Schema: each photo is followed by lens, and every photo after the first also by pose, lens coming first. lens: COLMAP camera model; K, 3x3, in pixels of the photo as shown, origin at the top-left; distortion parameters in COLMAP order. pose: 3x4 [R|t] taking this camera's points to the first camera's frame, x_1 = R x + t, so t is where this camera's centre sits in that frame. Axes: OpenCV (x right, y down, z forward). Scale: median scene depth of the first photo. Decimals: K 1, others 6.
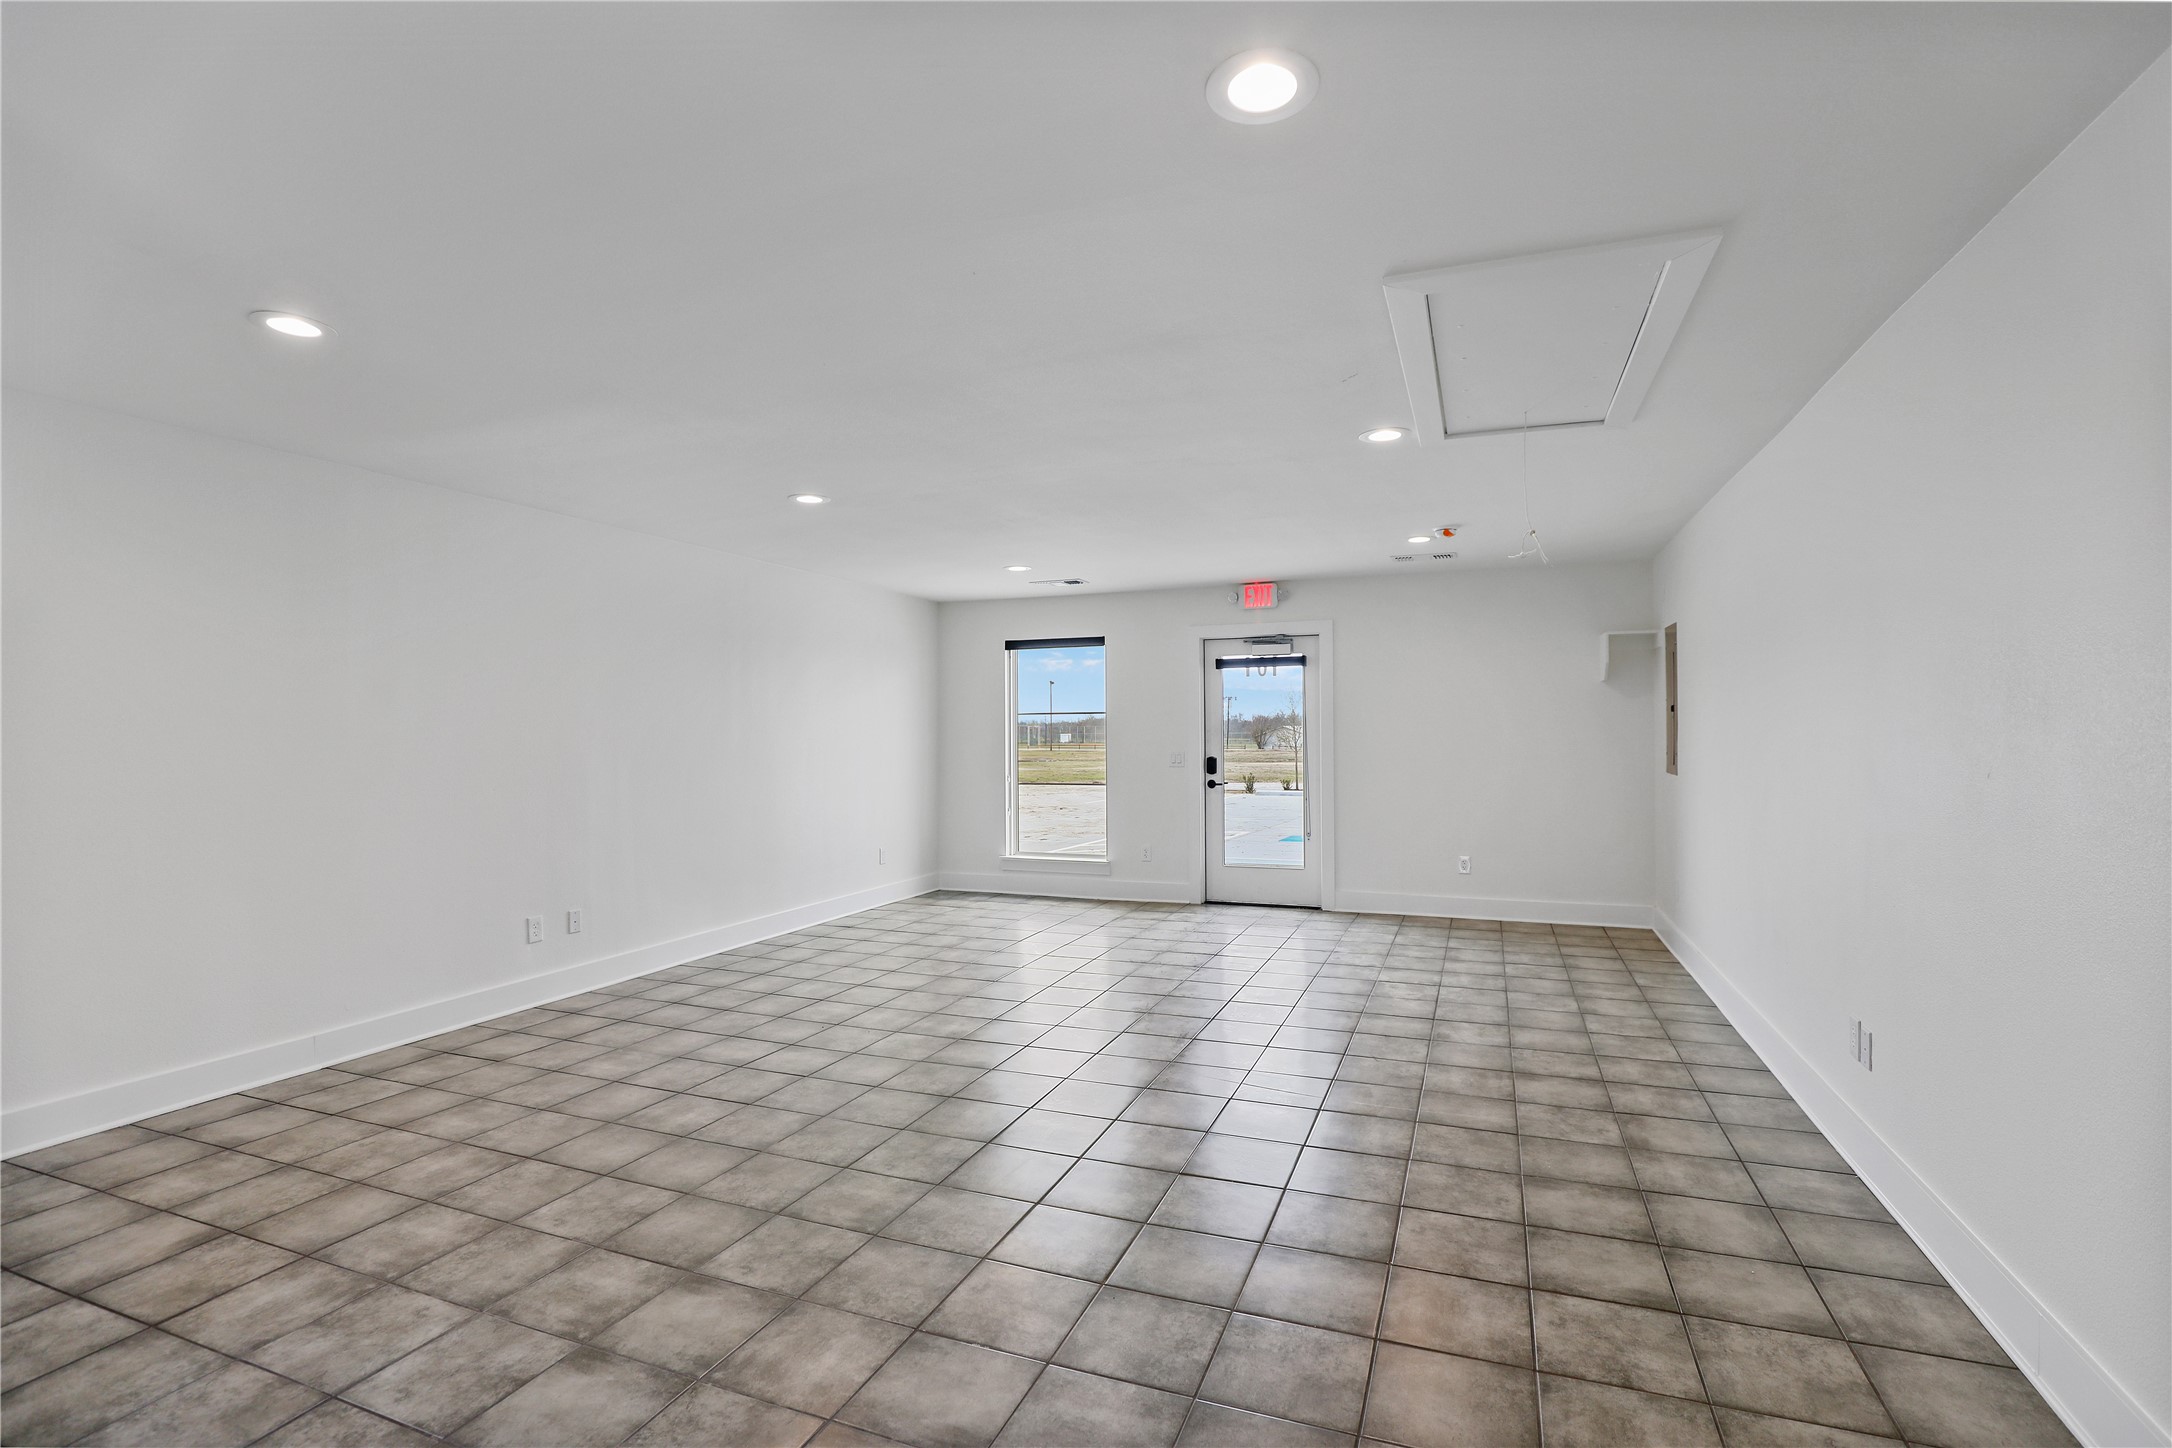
lens RADIAL K [[998.4, 0, 1101.9], [0, 998.4, 715.0], [0, 0, 1]] dist [-0.023738, 0.000421]
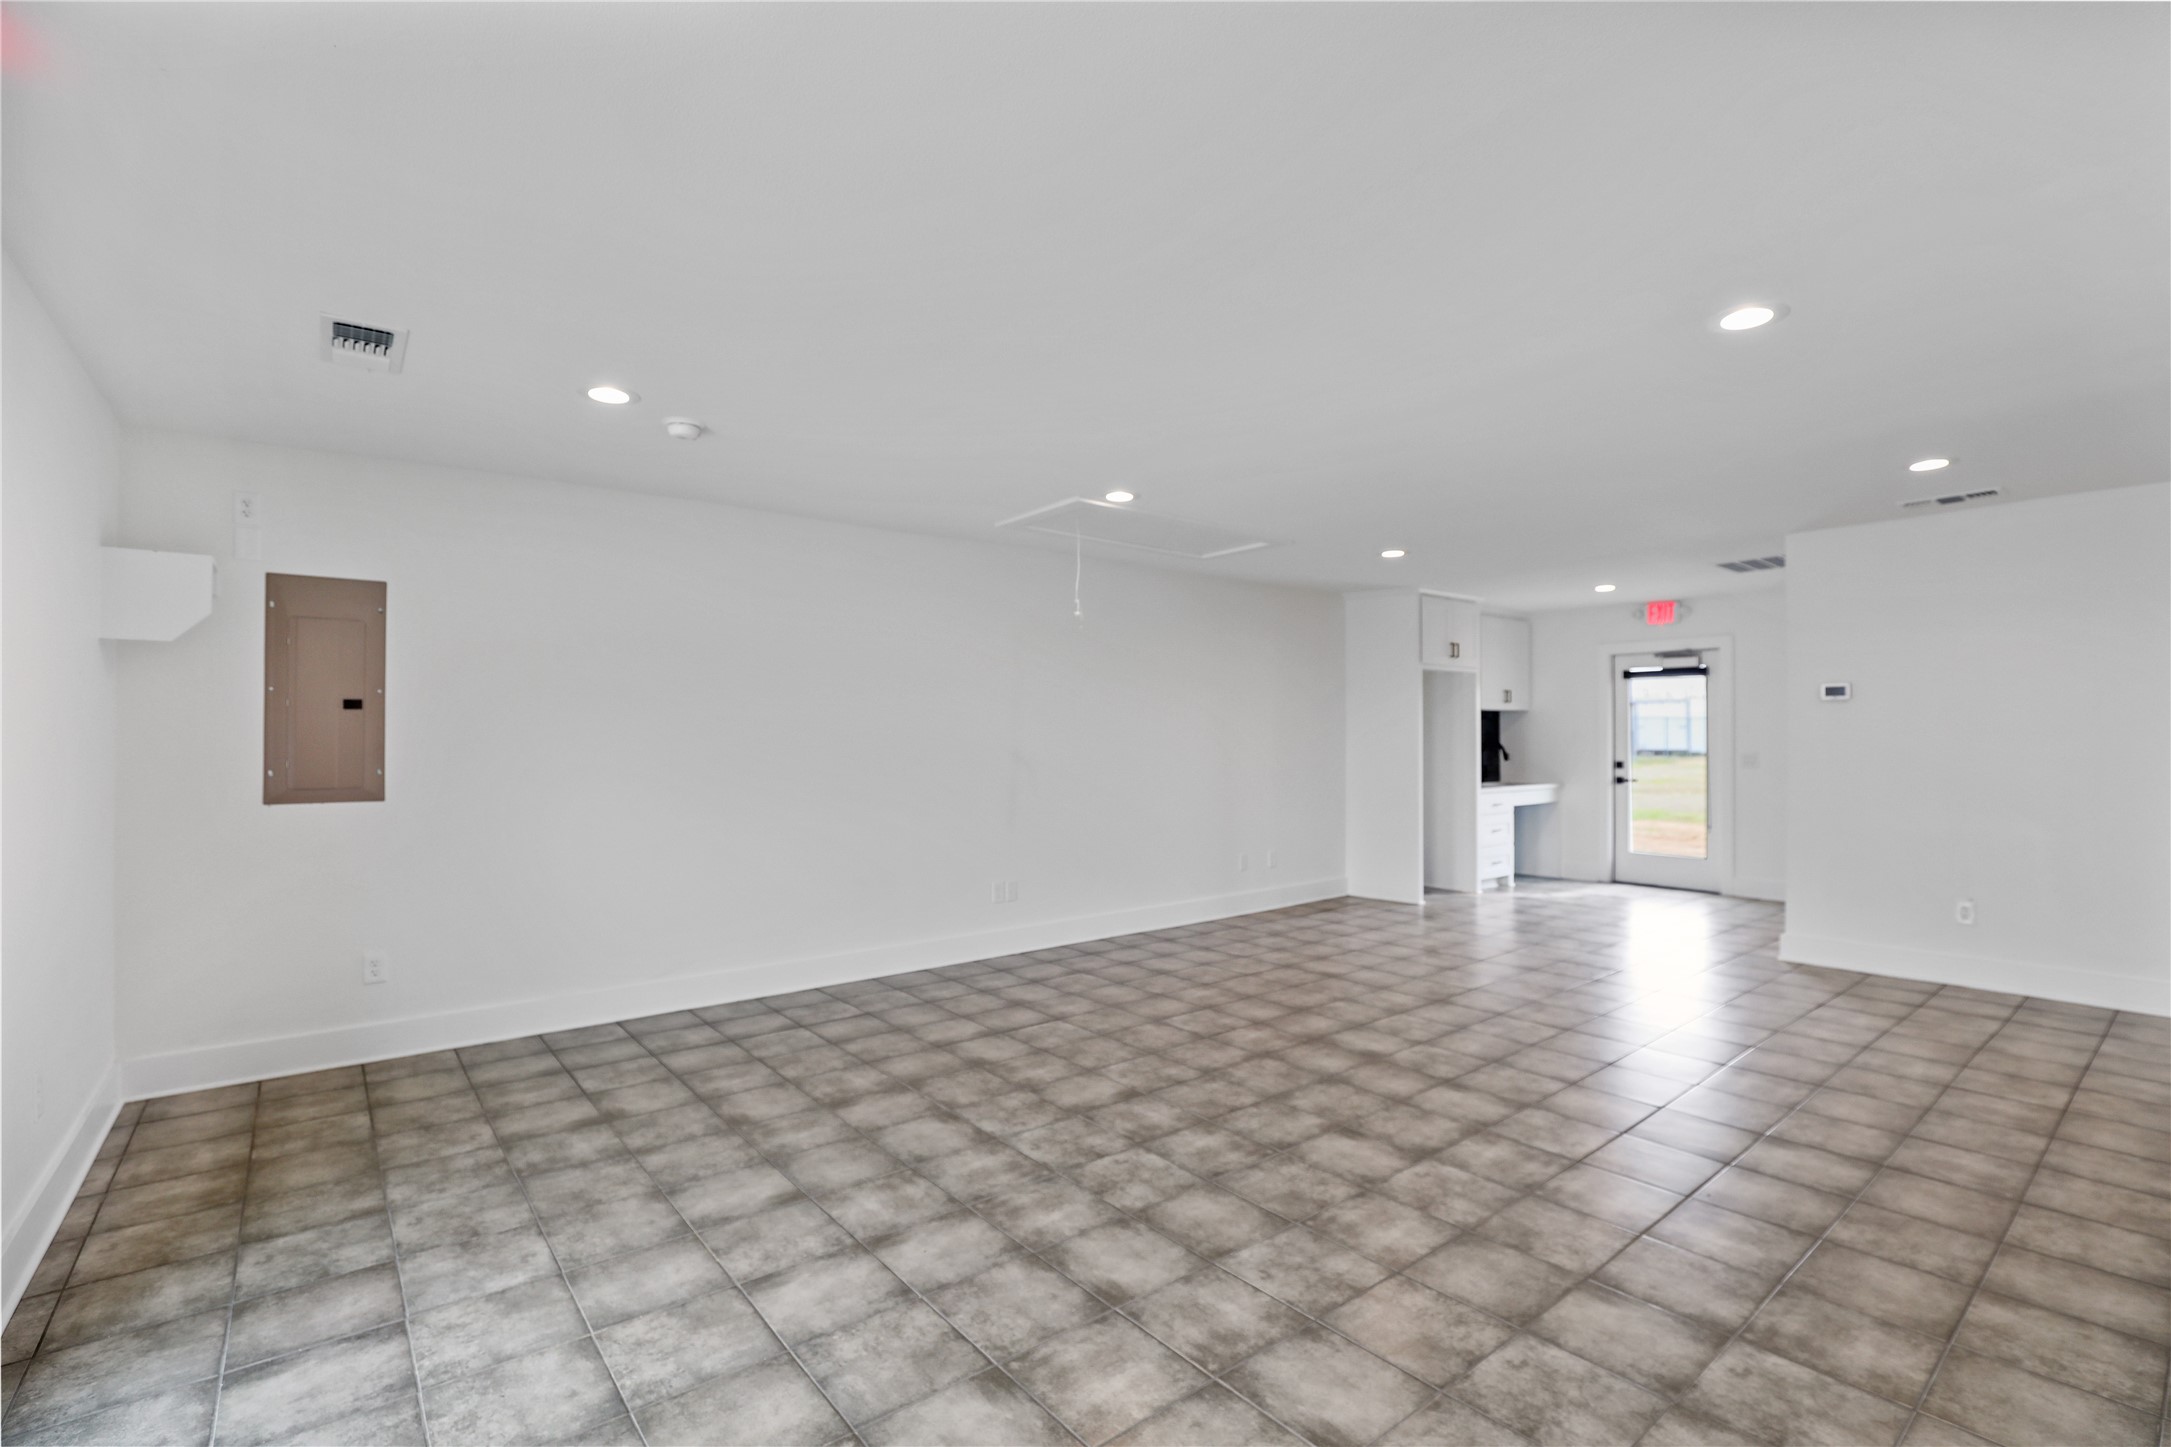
lens RADIAL K [[1013.2, 0, 1078.2], [0, 1013.2, 695.3], [0, 0, 1]] dist [0.001365, 0.000267]
pose [[0.854381, -0.016655, -0.519381, 0.226962], [0.005197, 0.999710, -0.023508, -0.005192], [0.519622, 0.017385, 0.854220, -0.410440]]
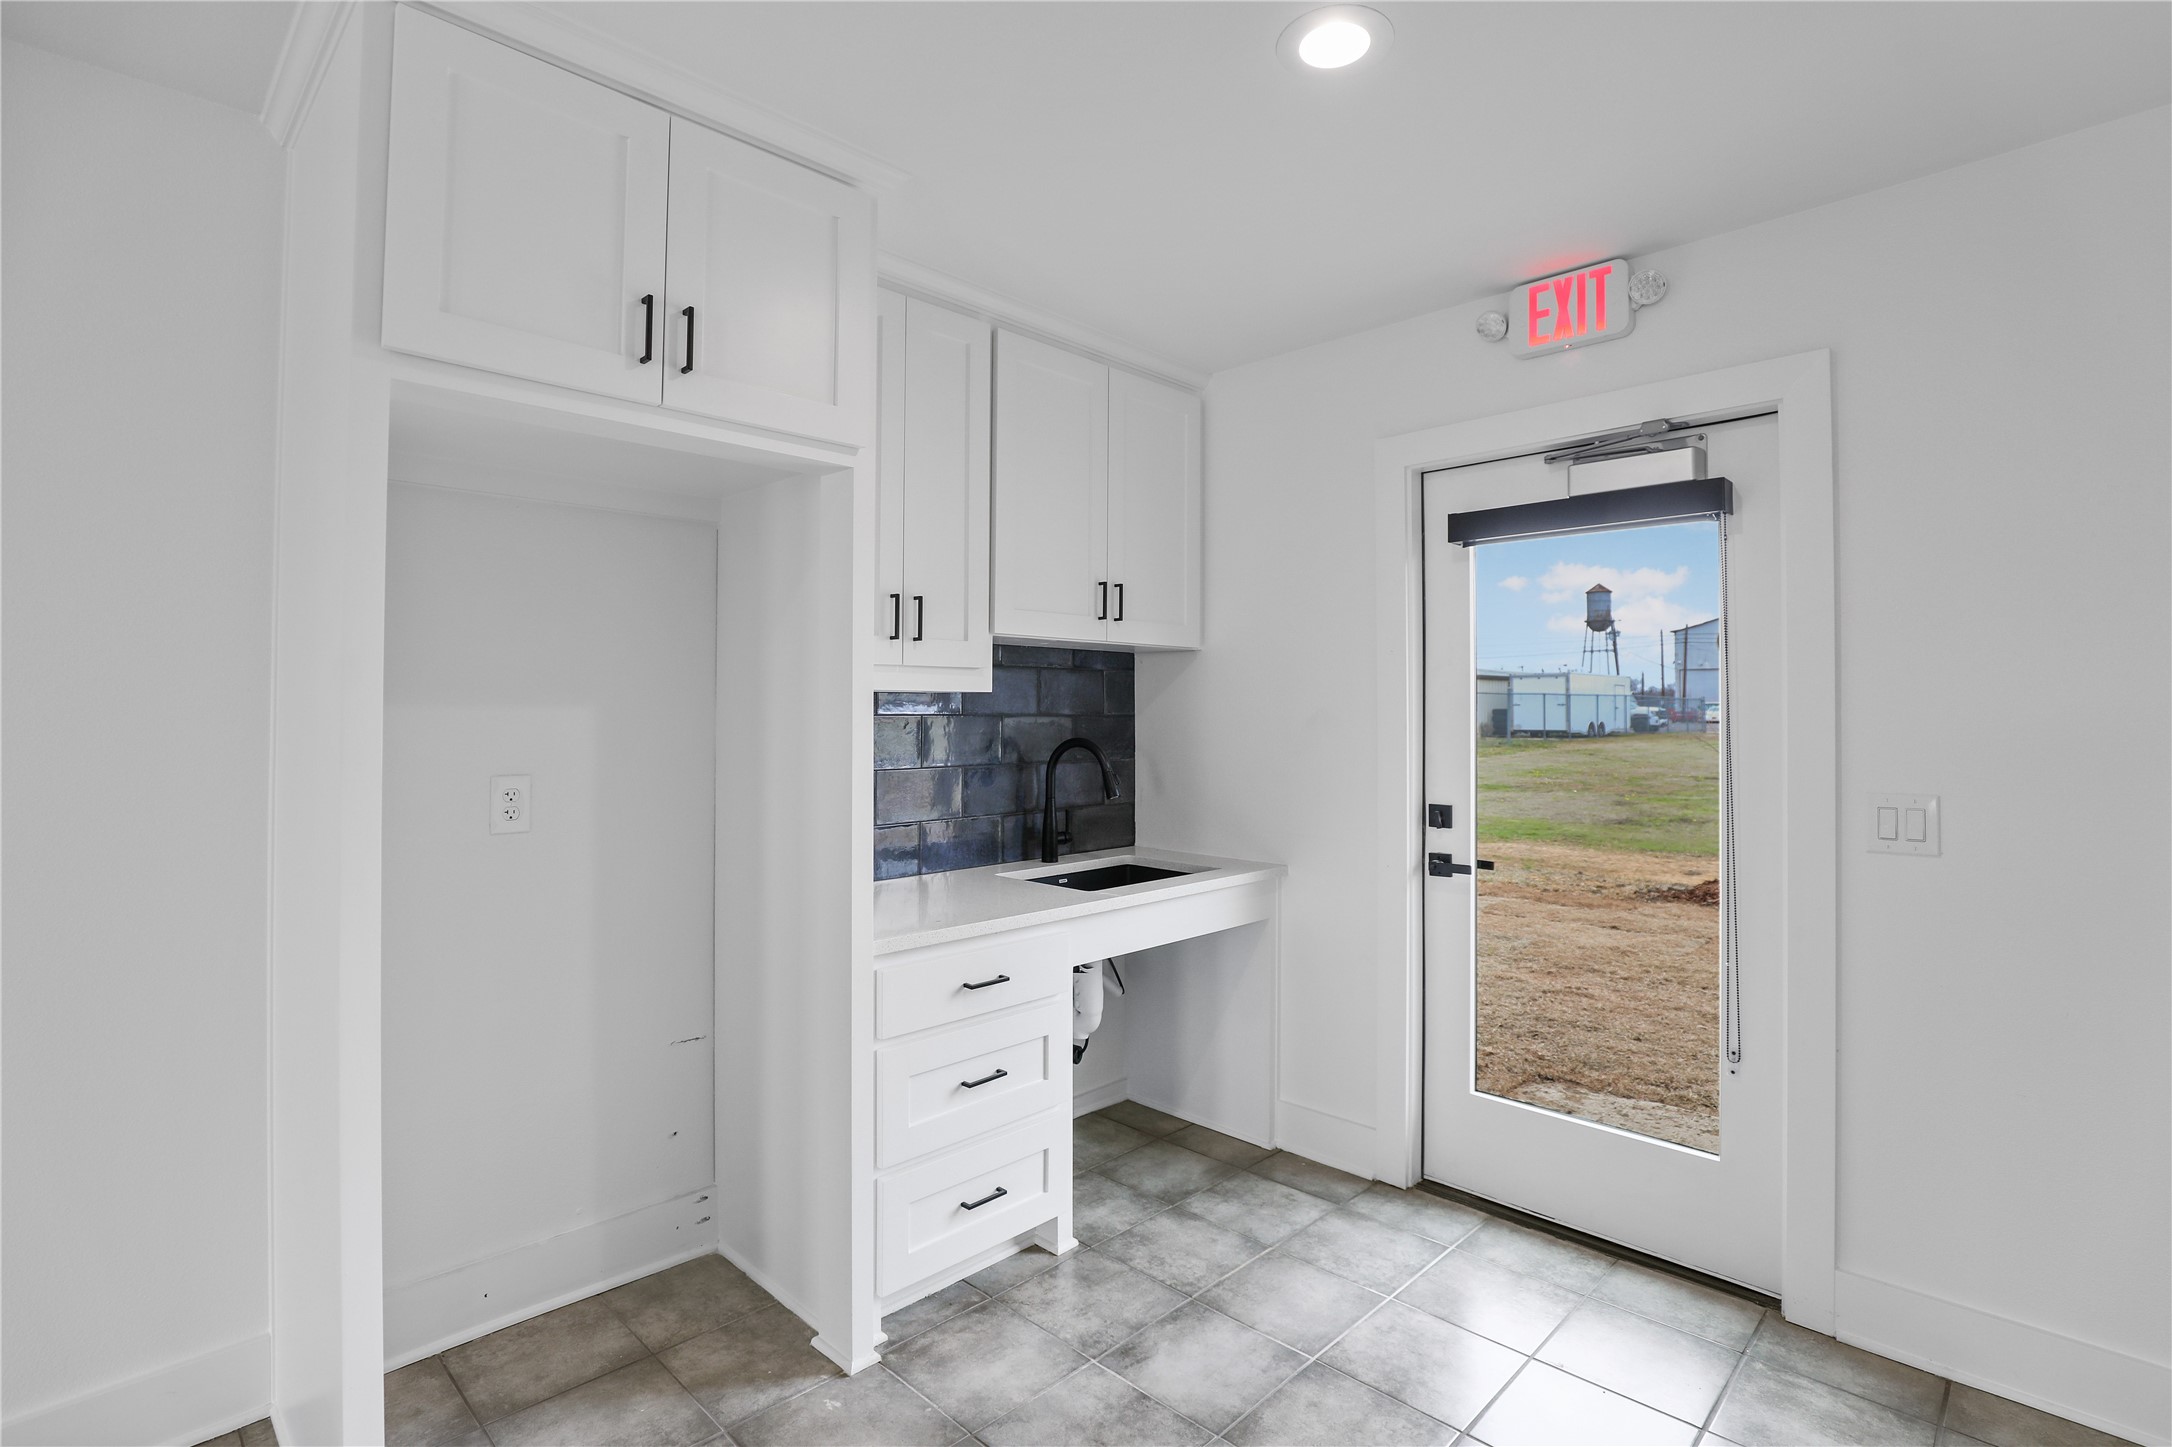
lens RADIAL K [[998.4, 0, 1101.9], [0, 998.4, 714.5], [0, 0, 1]] dist [-0.023738, 0.000421]
pose [[0.906259, 0.004680, -0.422698, 0.186539], [0.003531, 0.999820, 0.018640, 0.008686], [0.422709, -0.018385, 0.906079, 0.763912]]
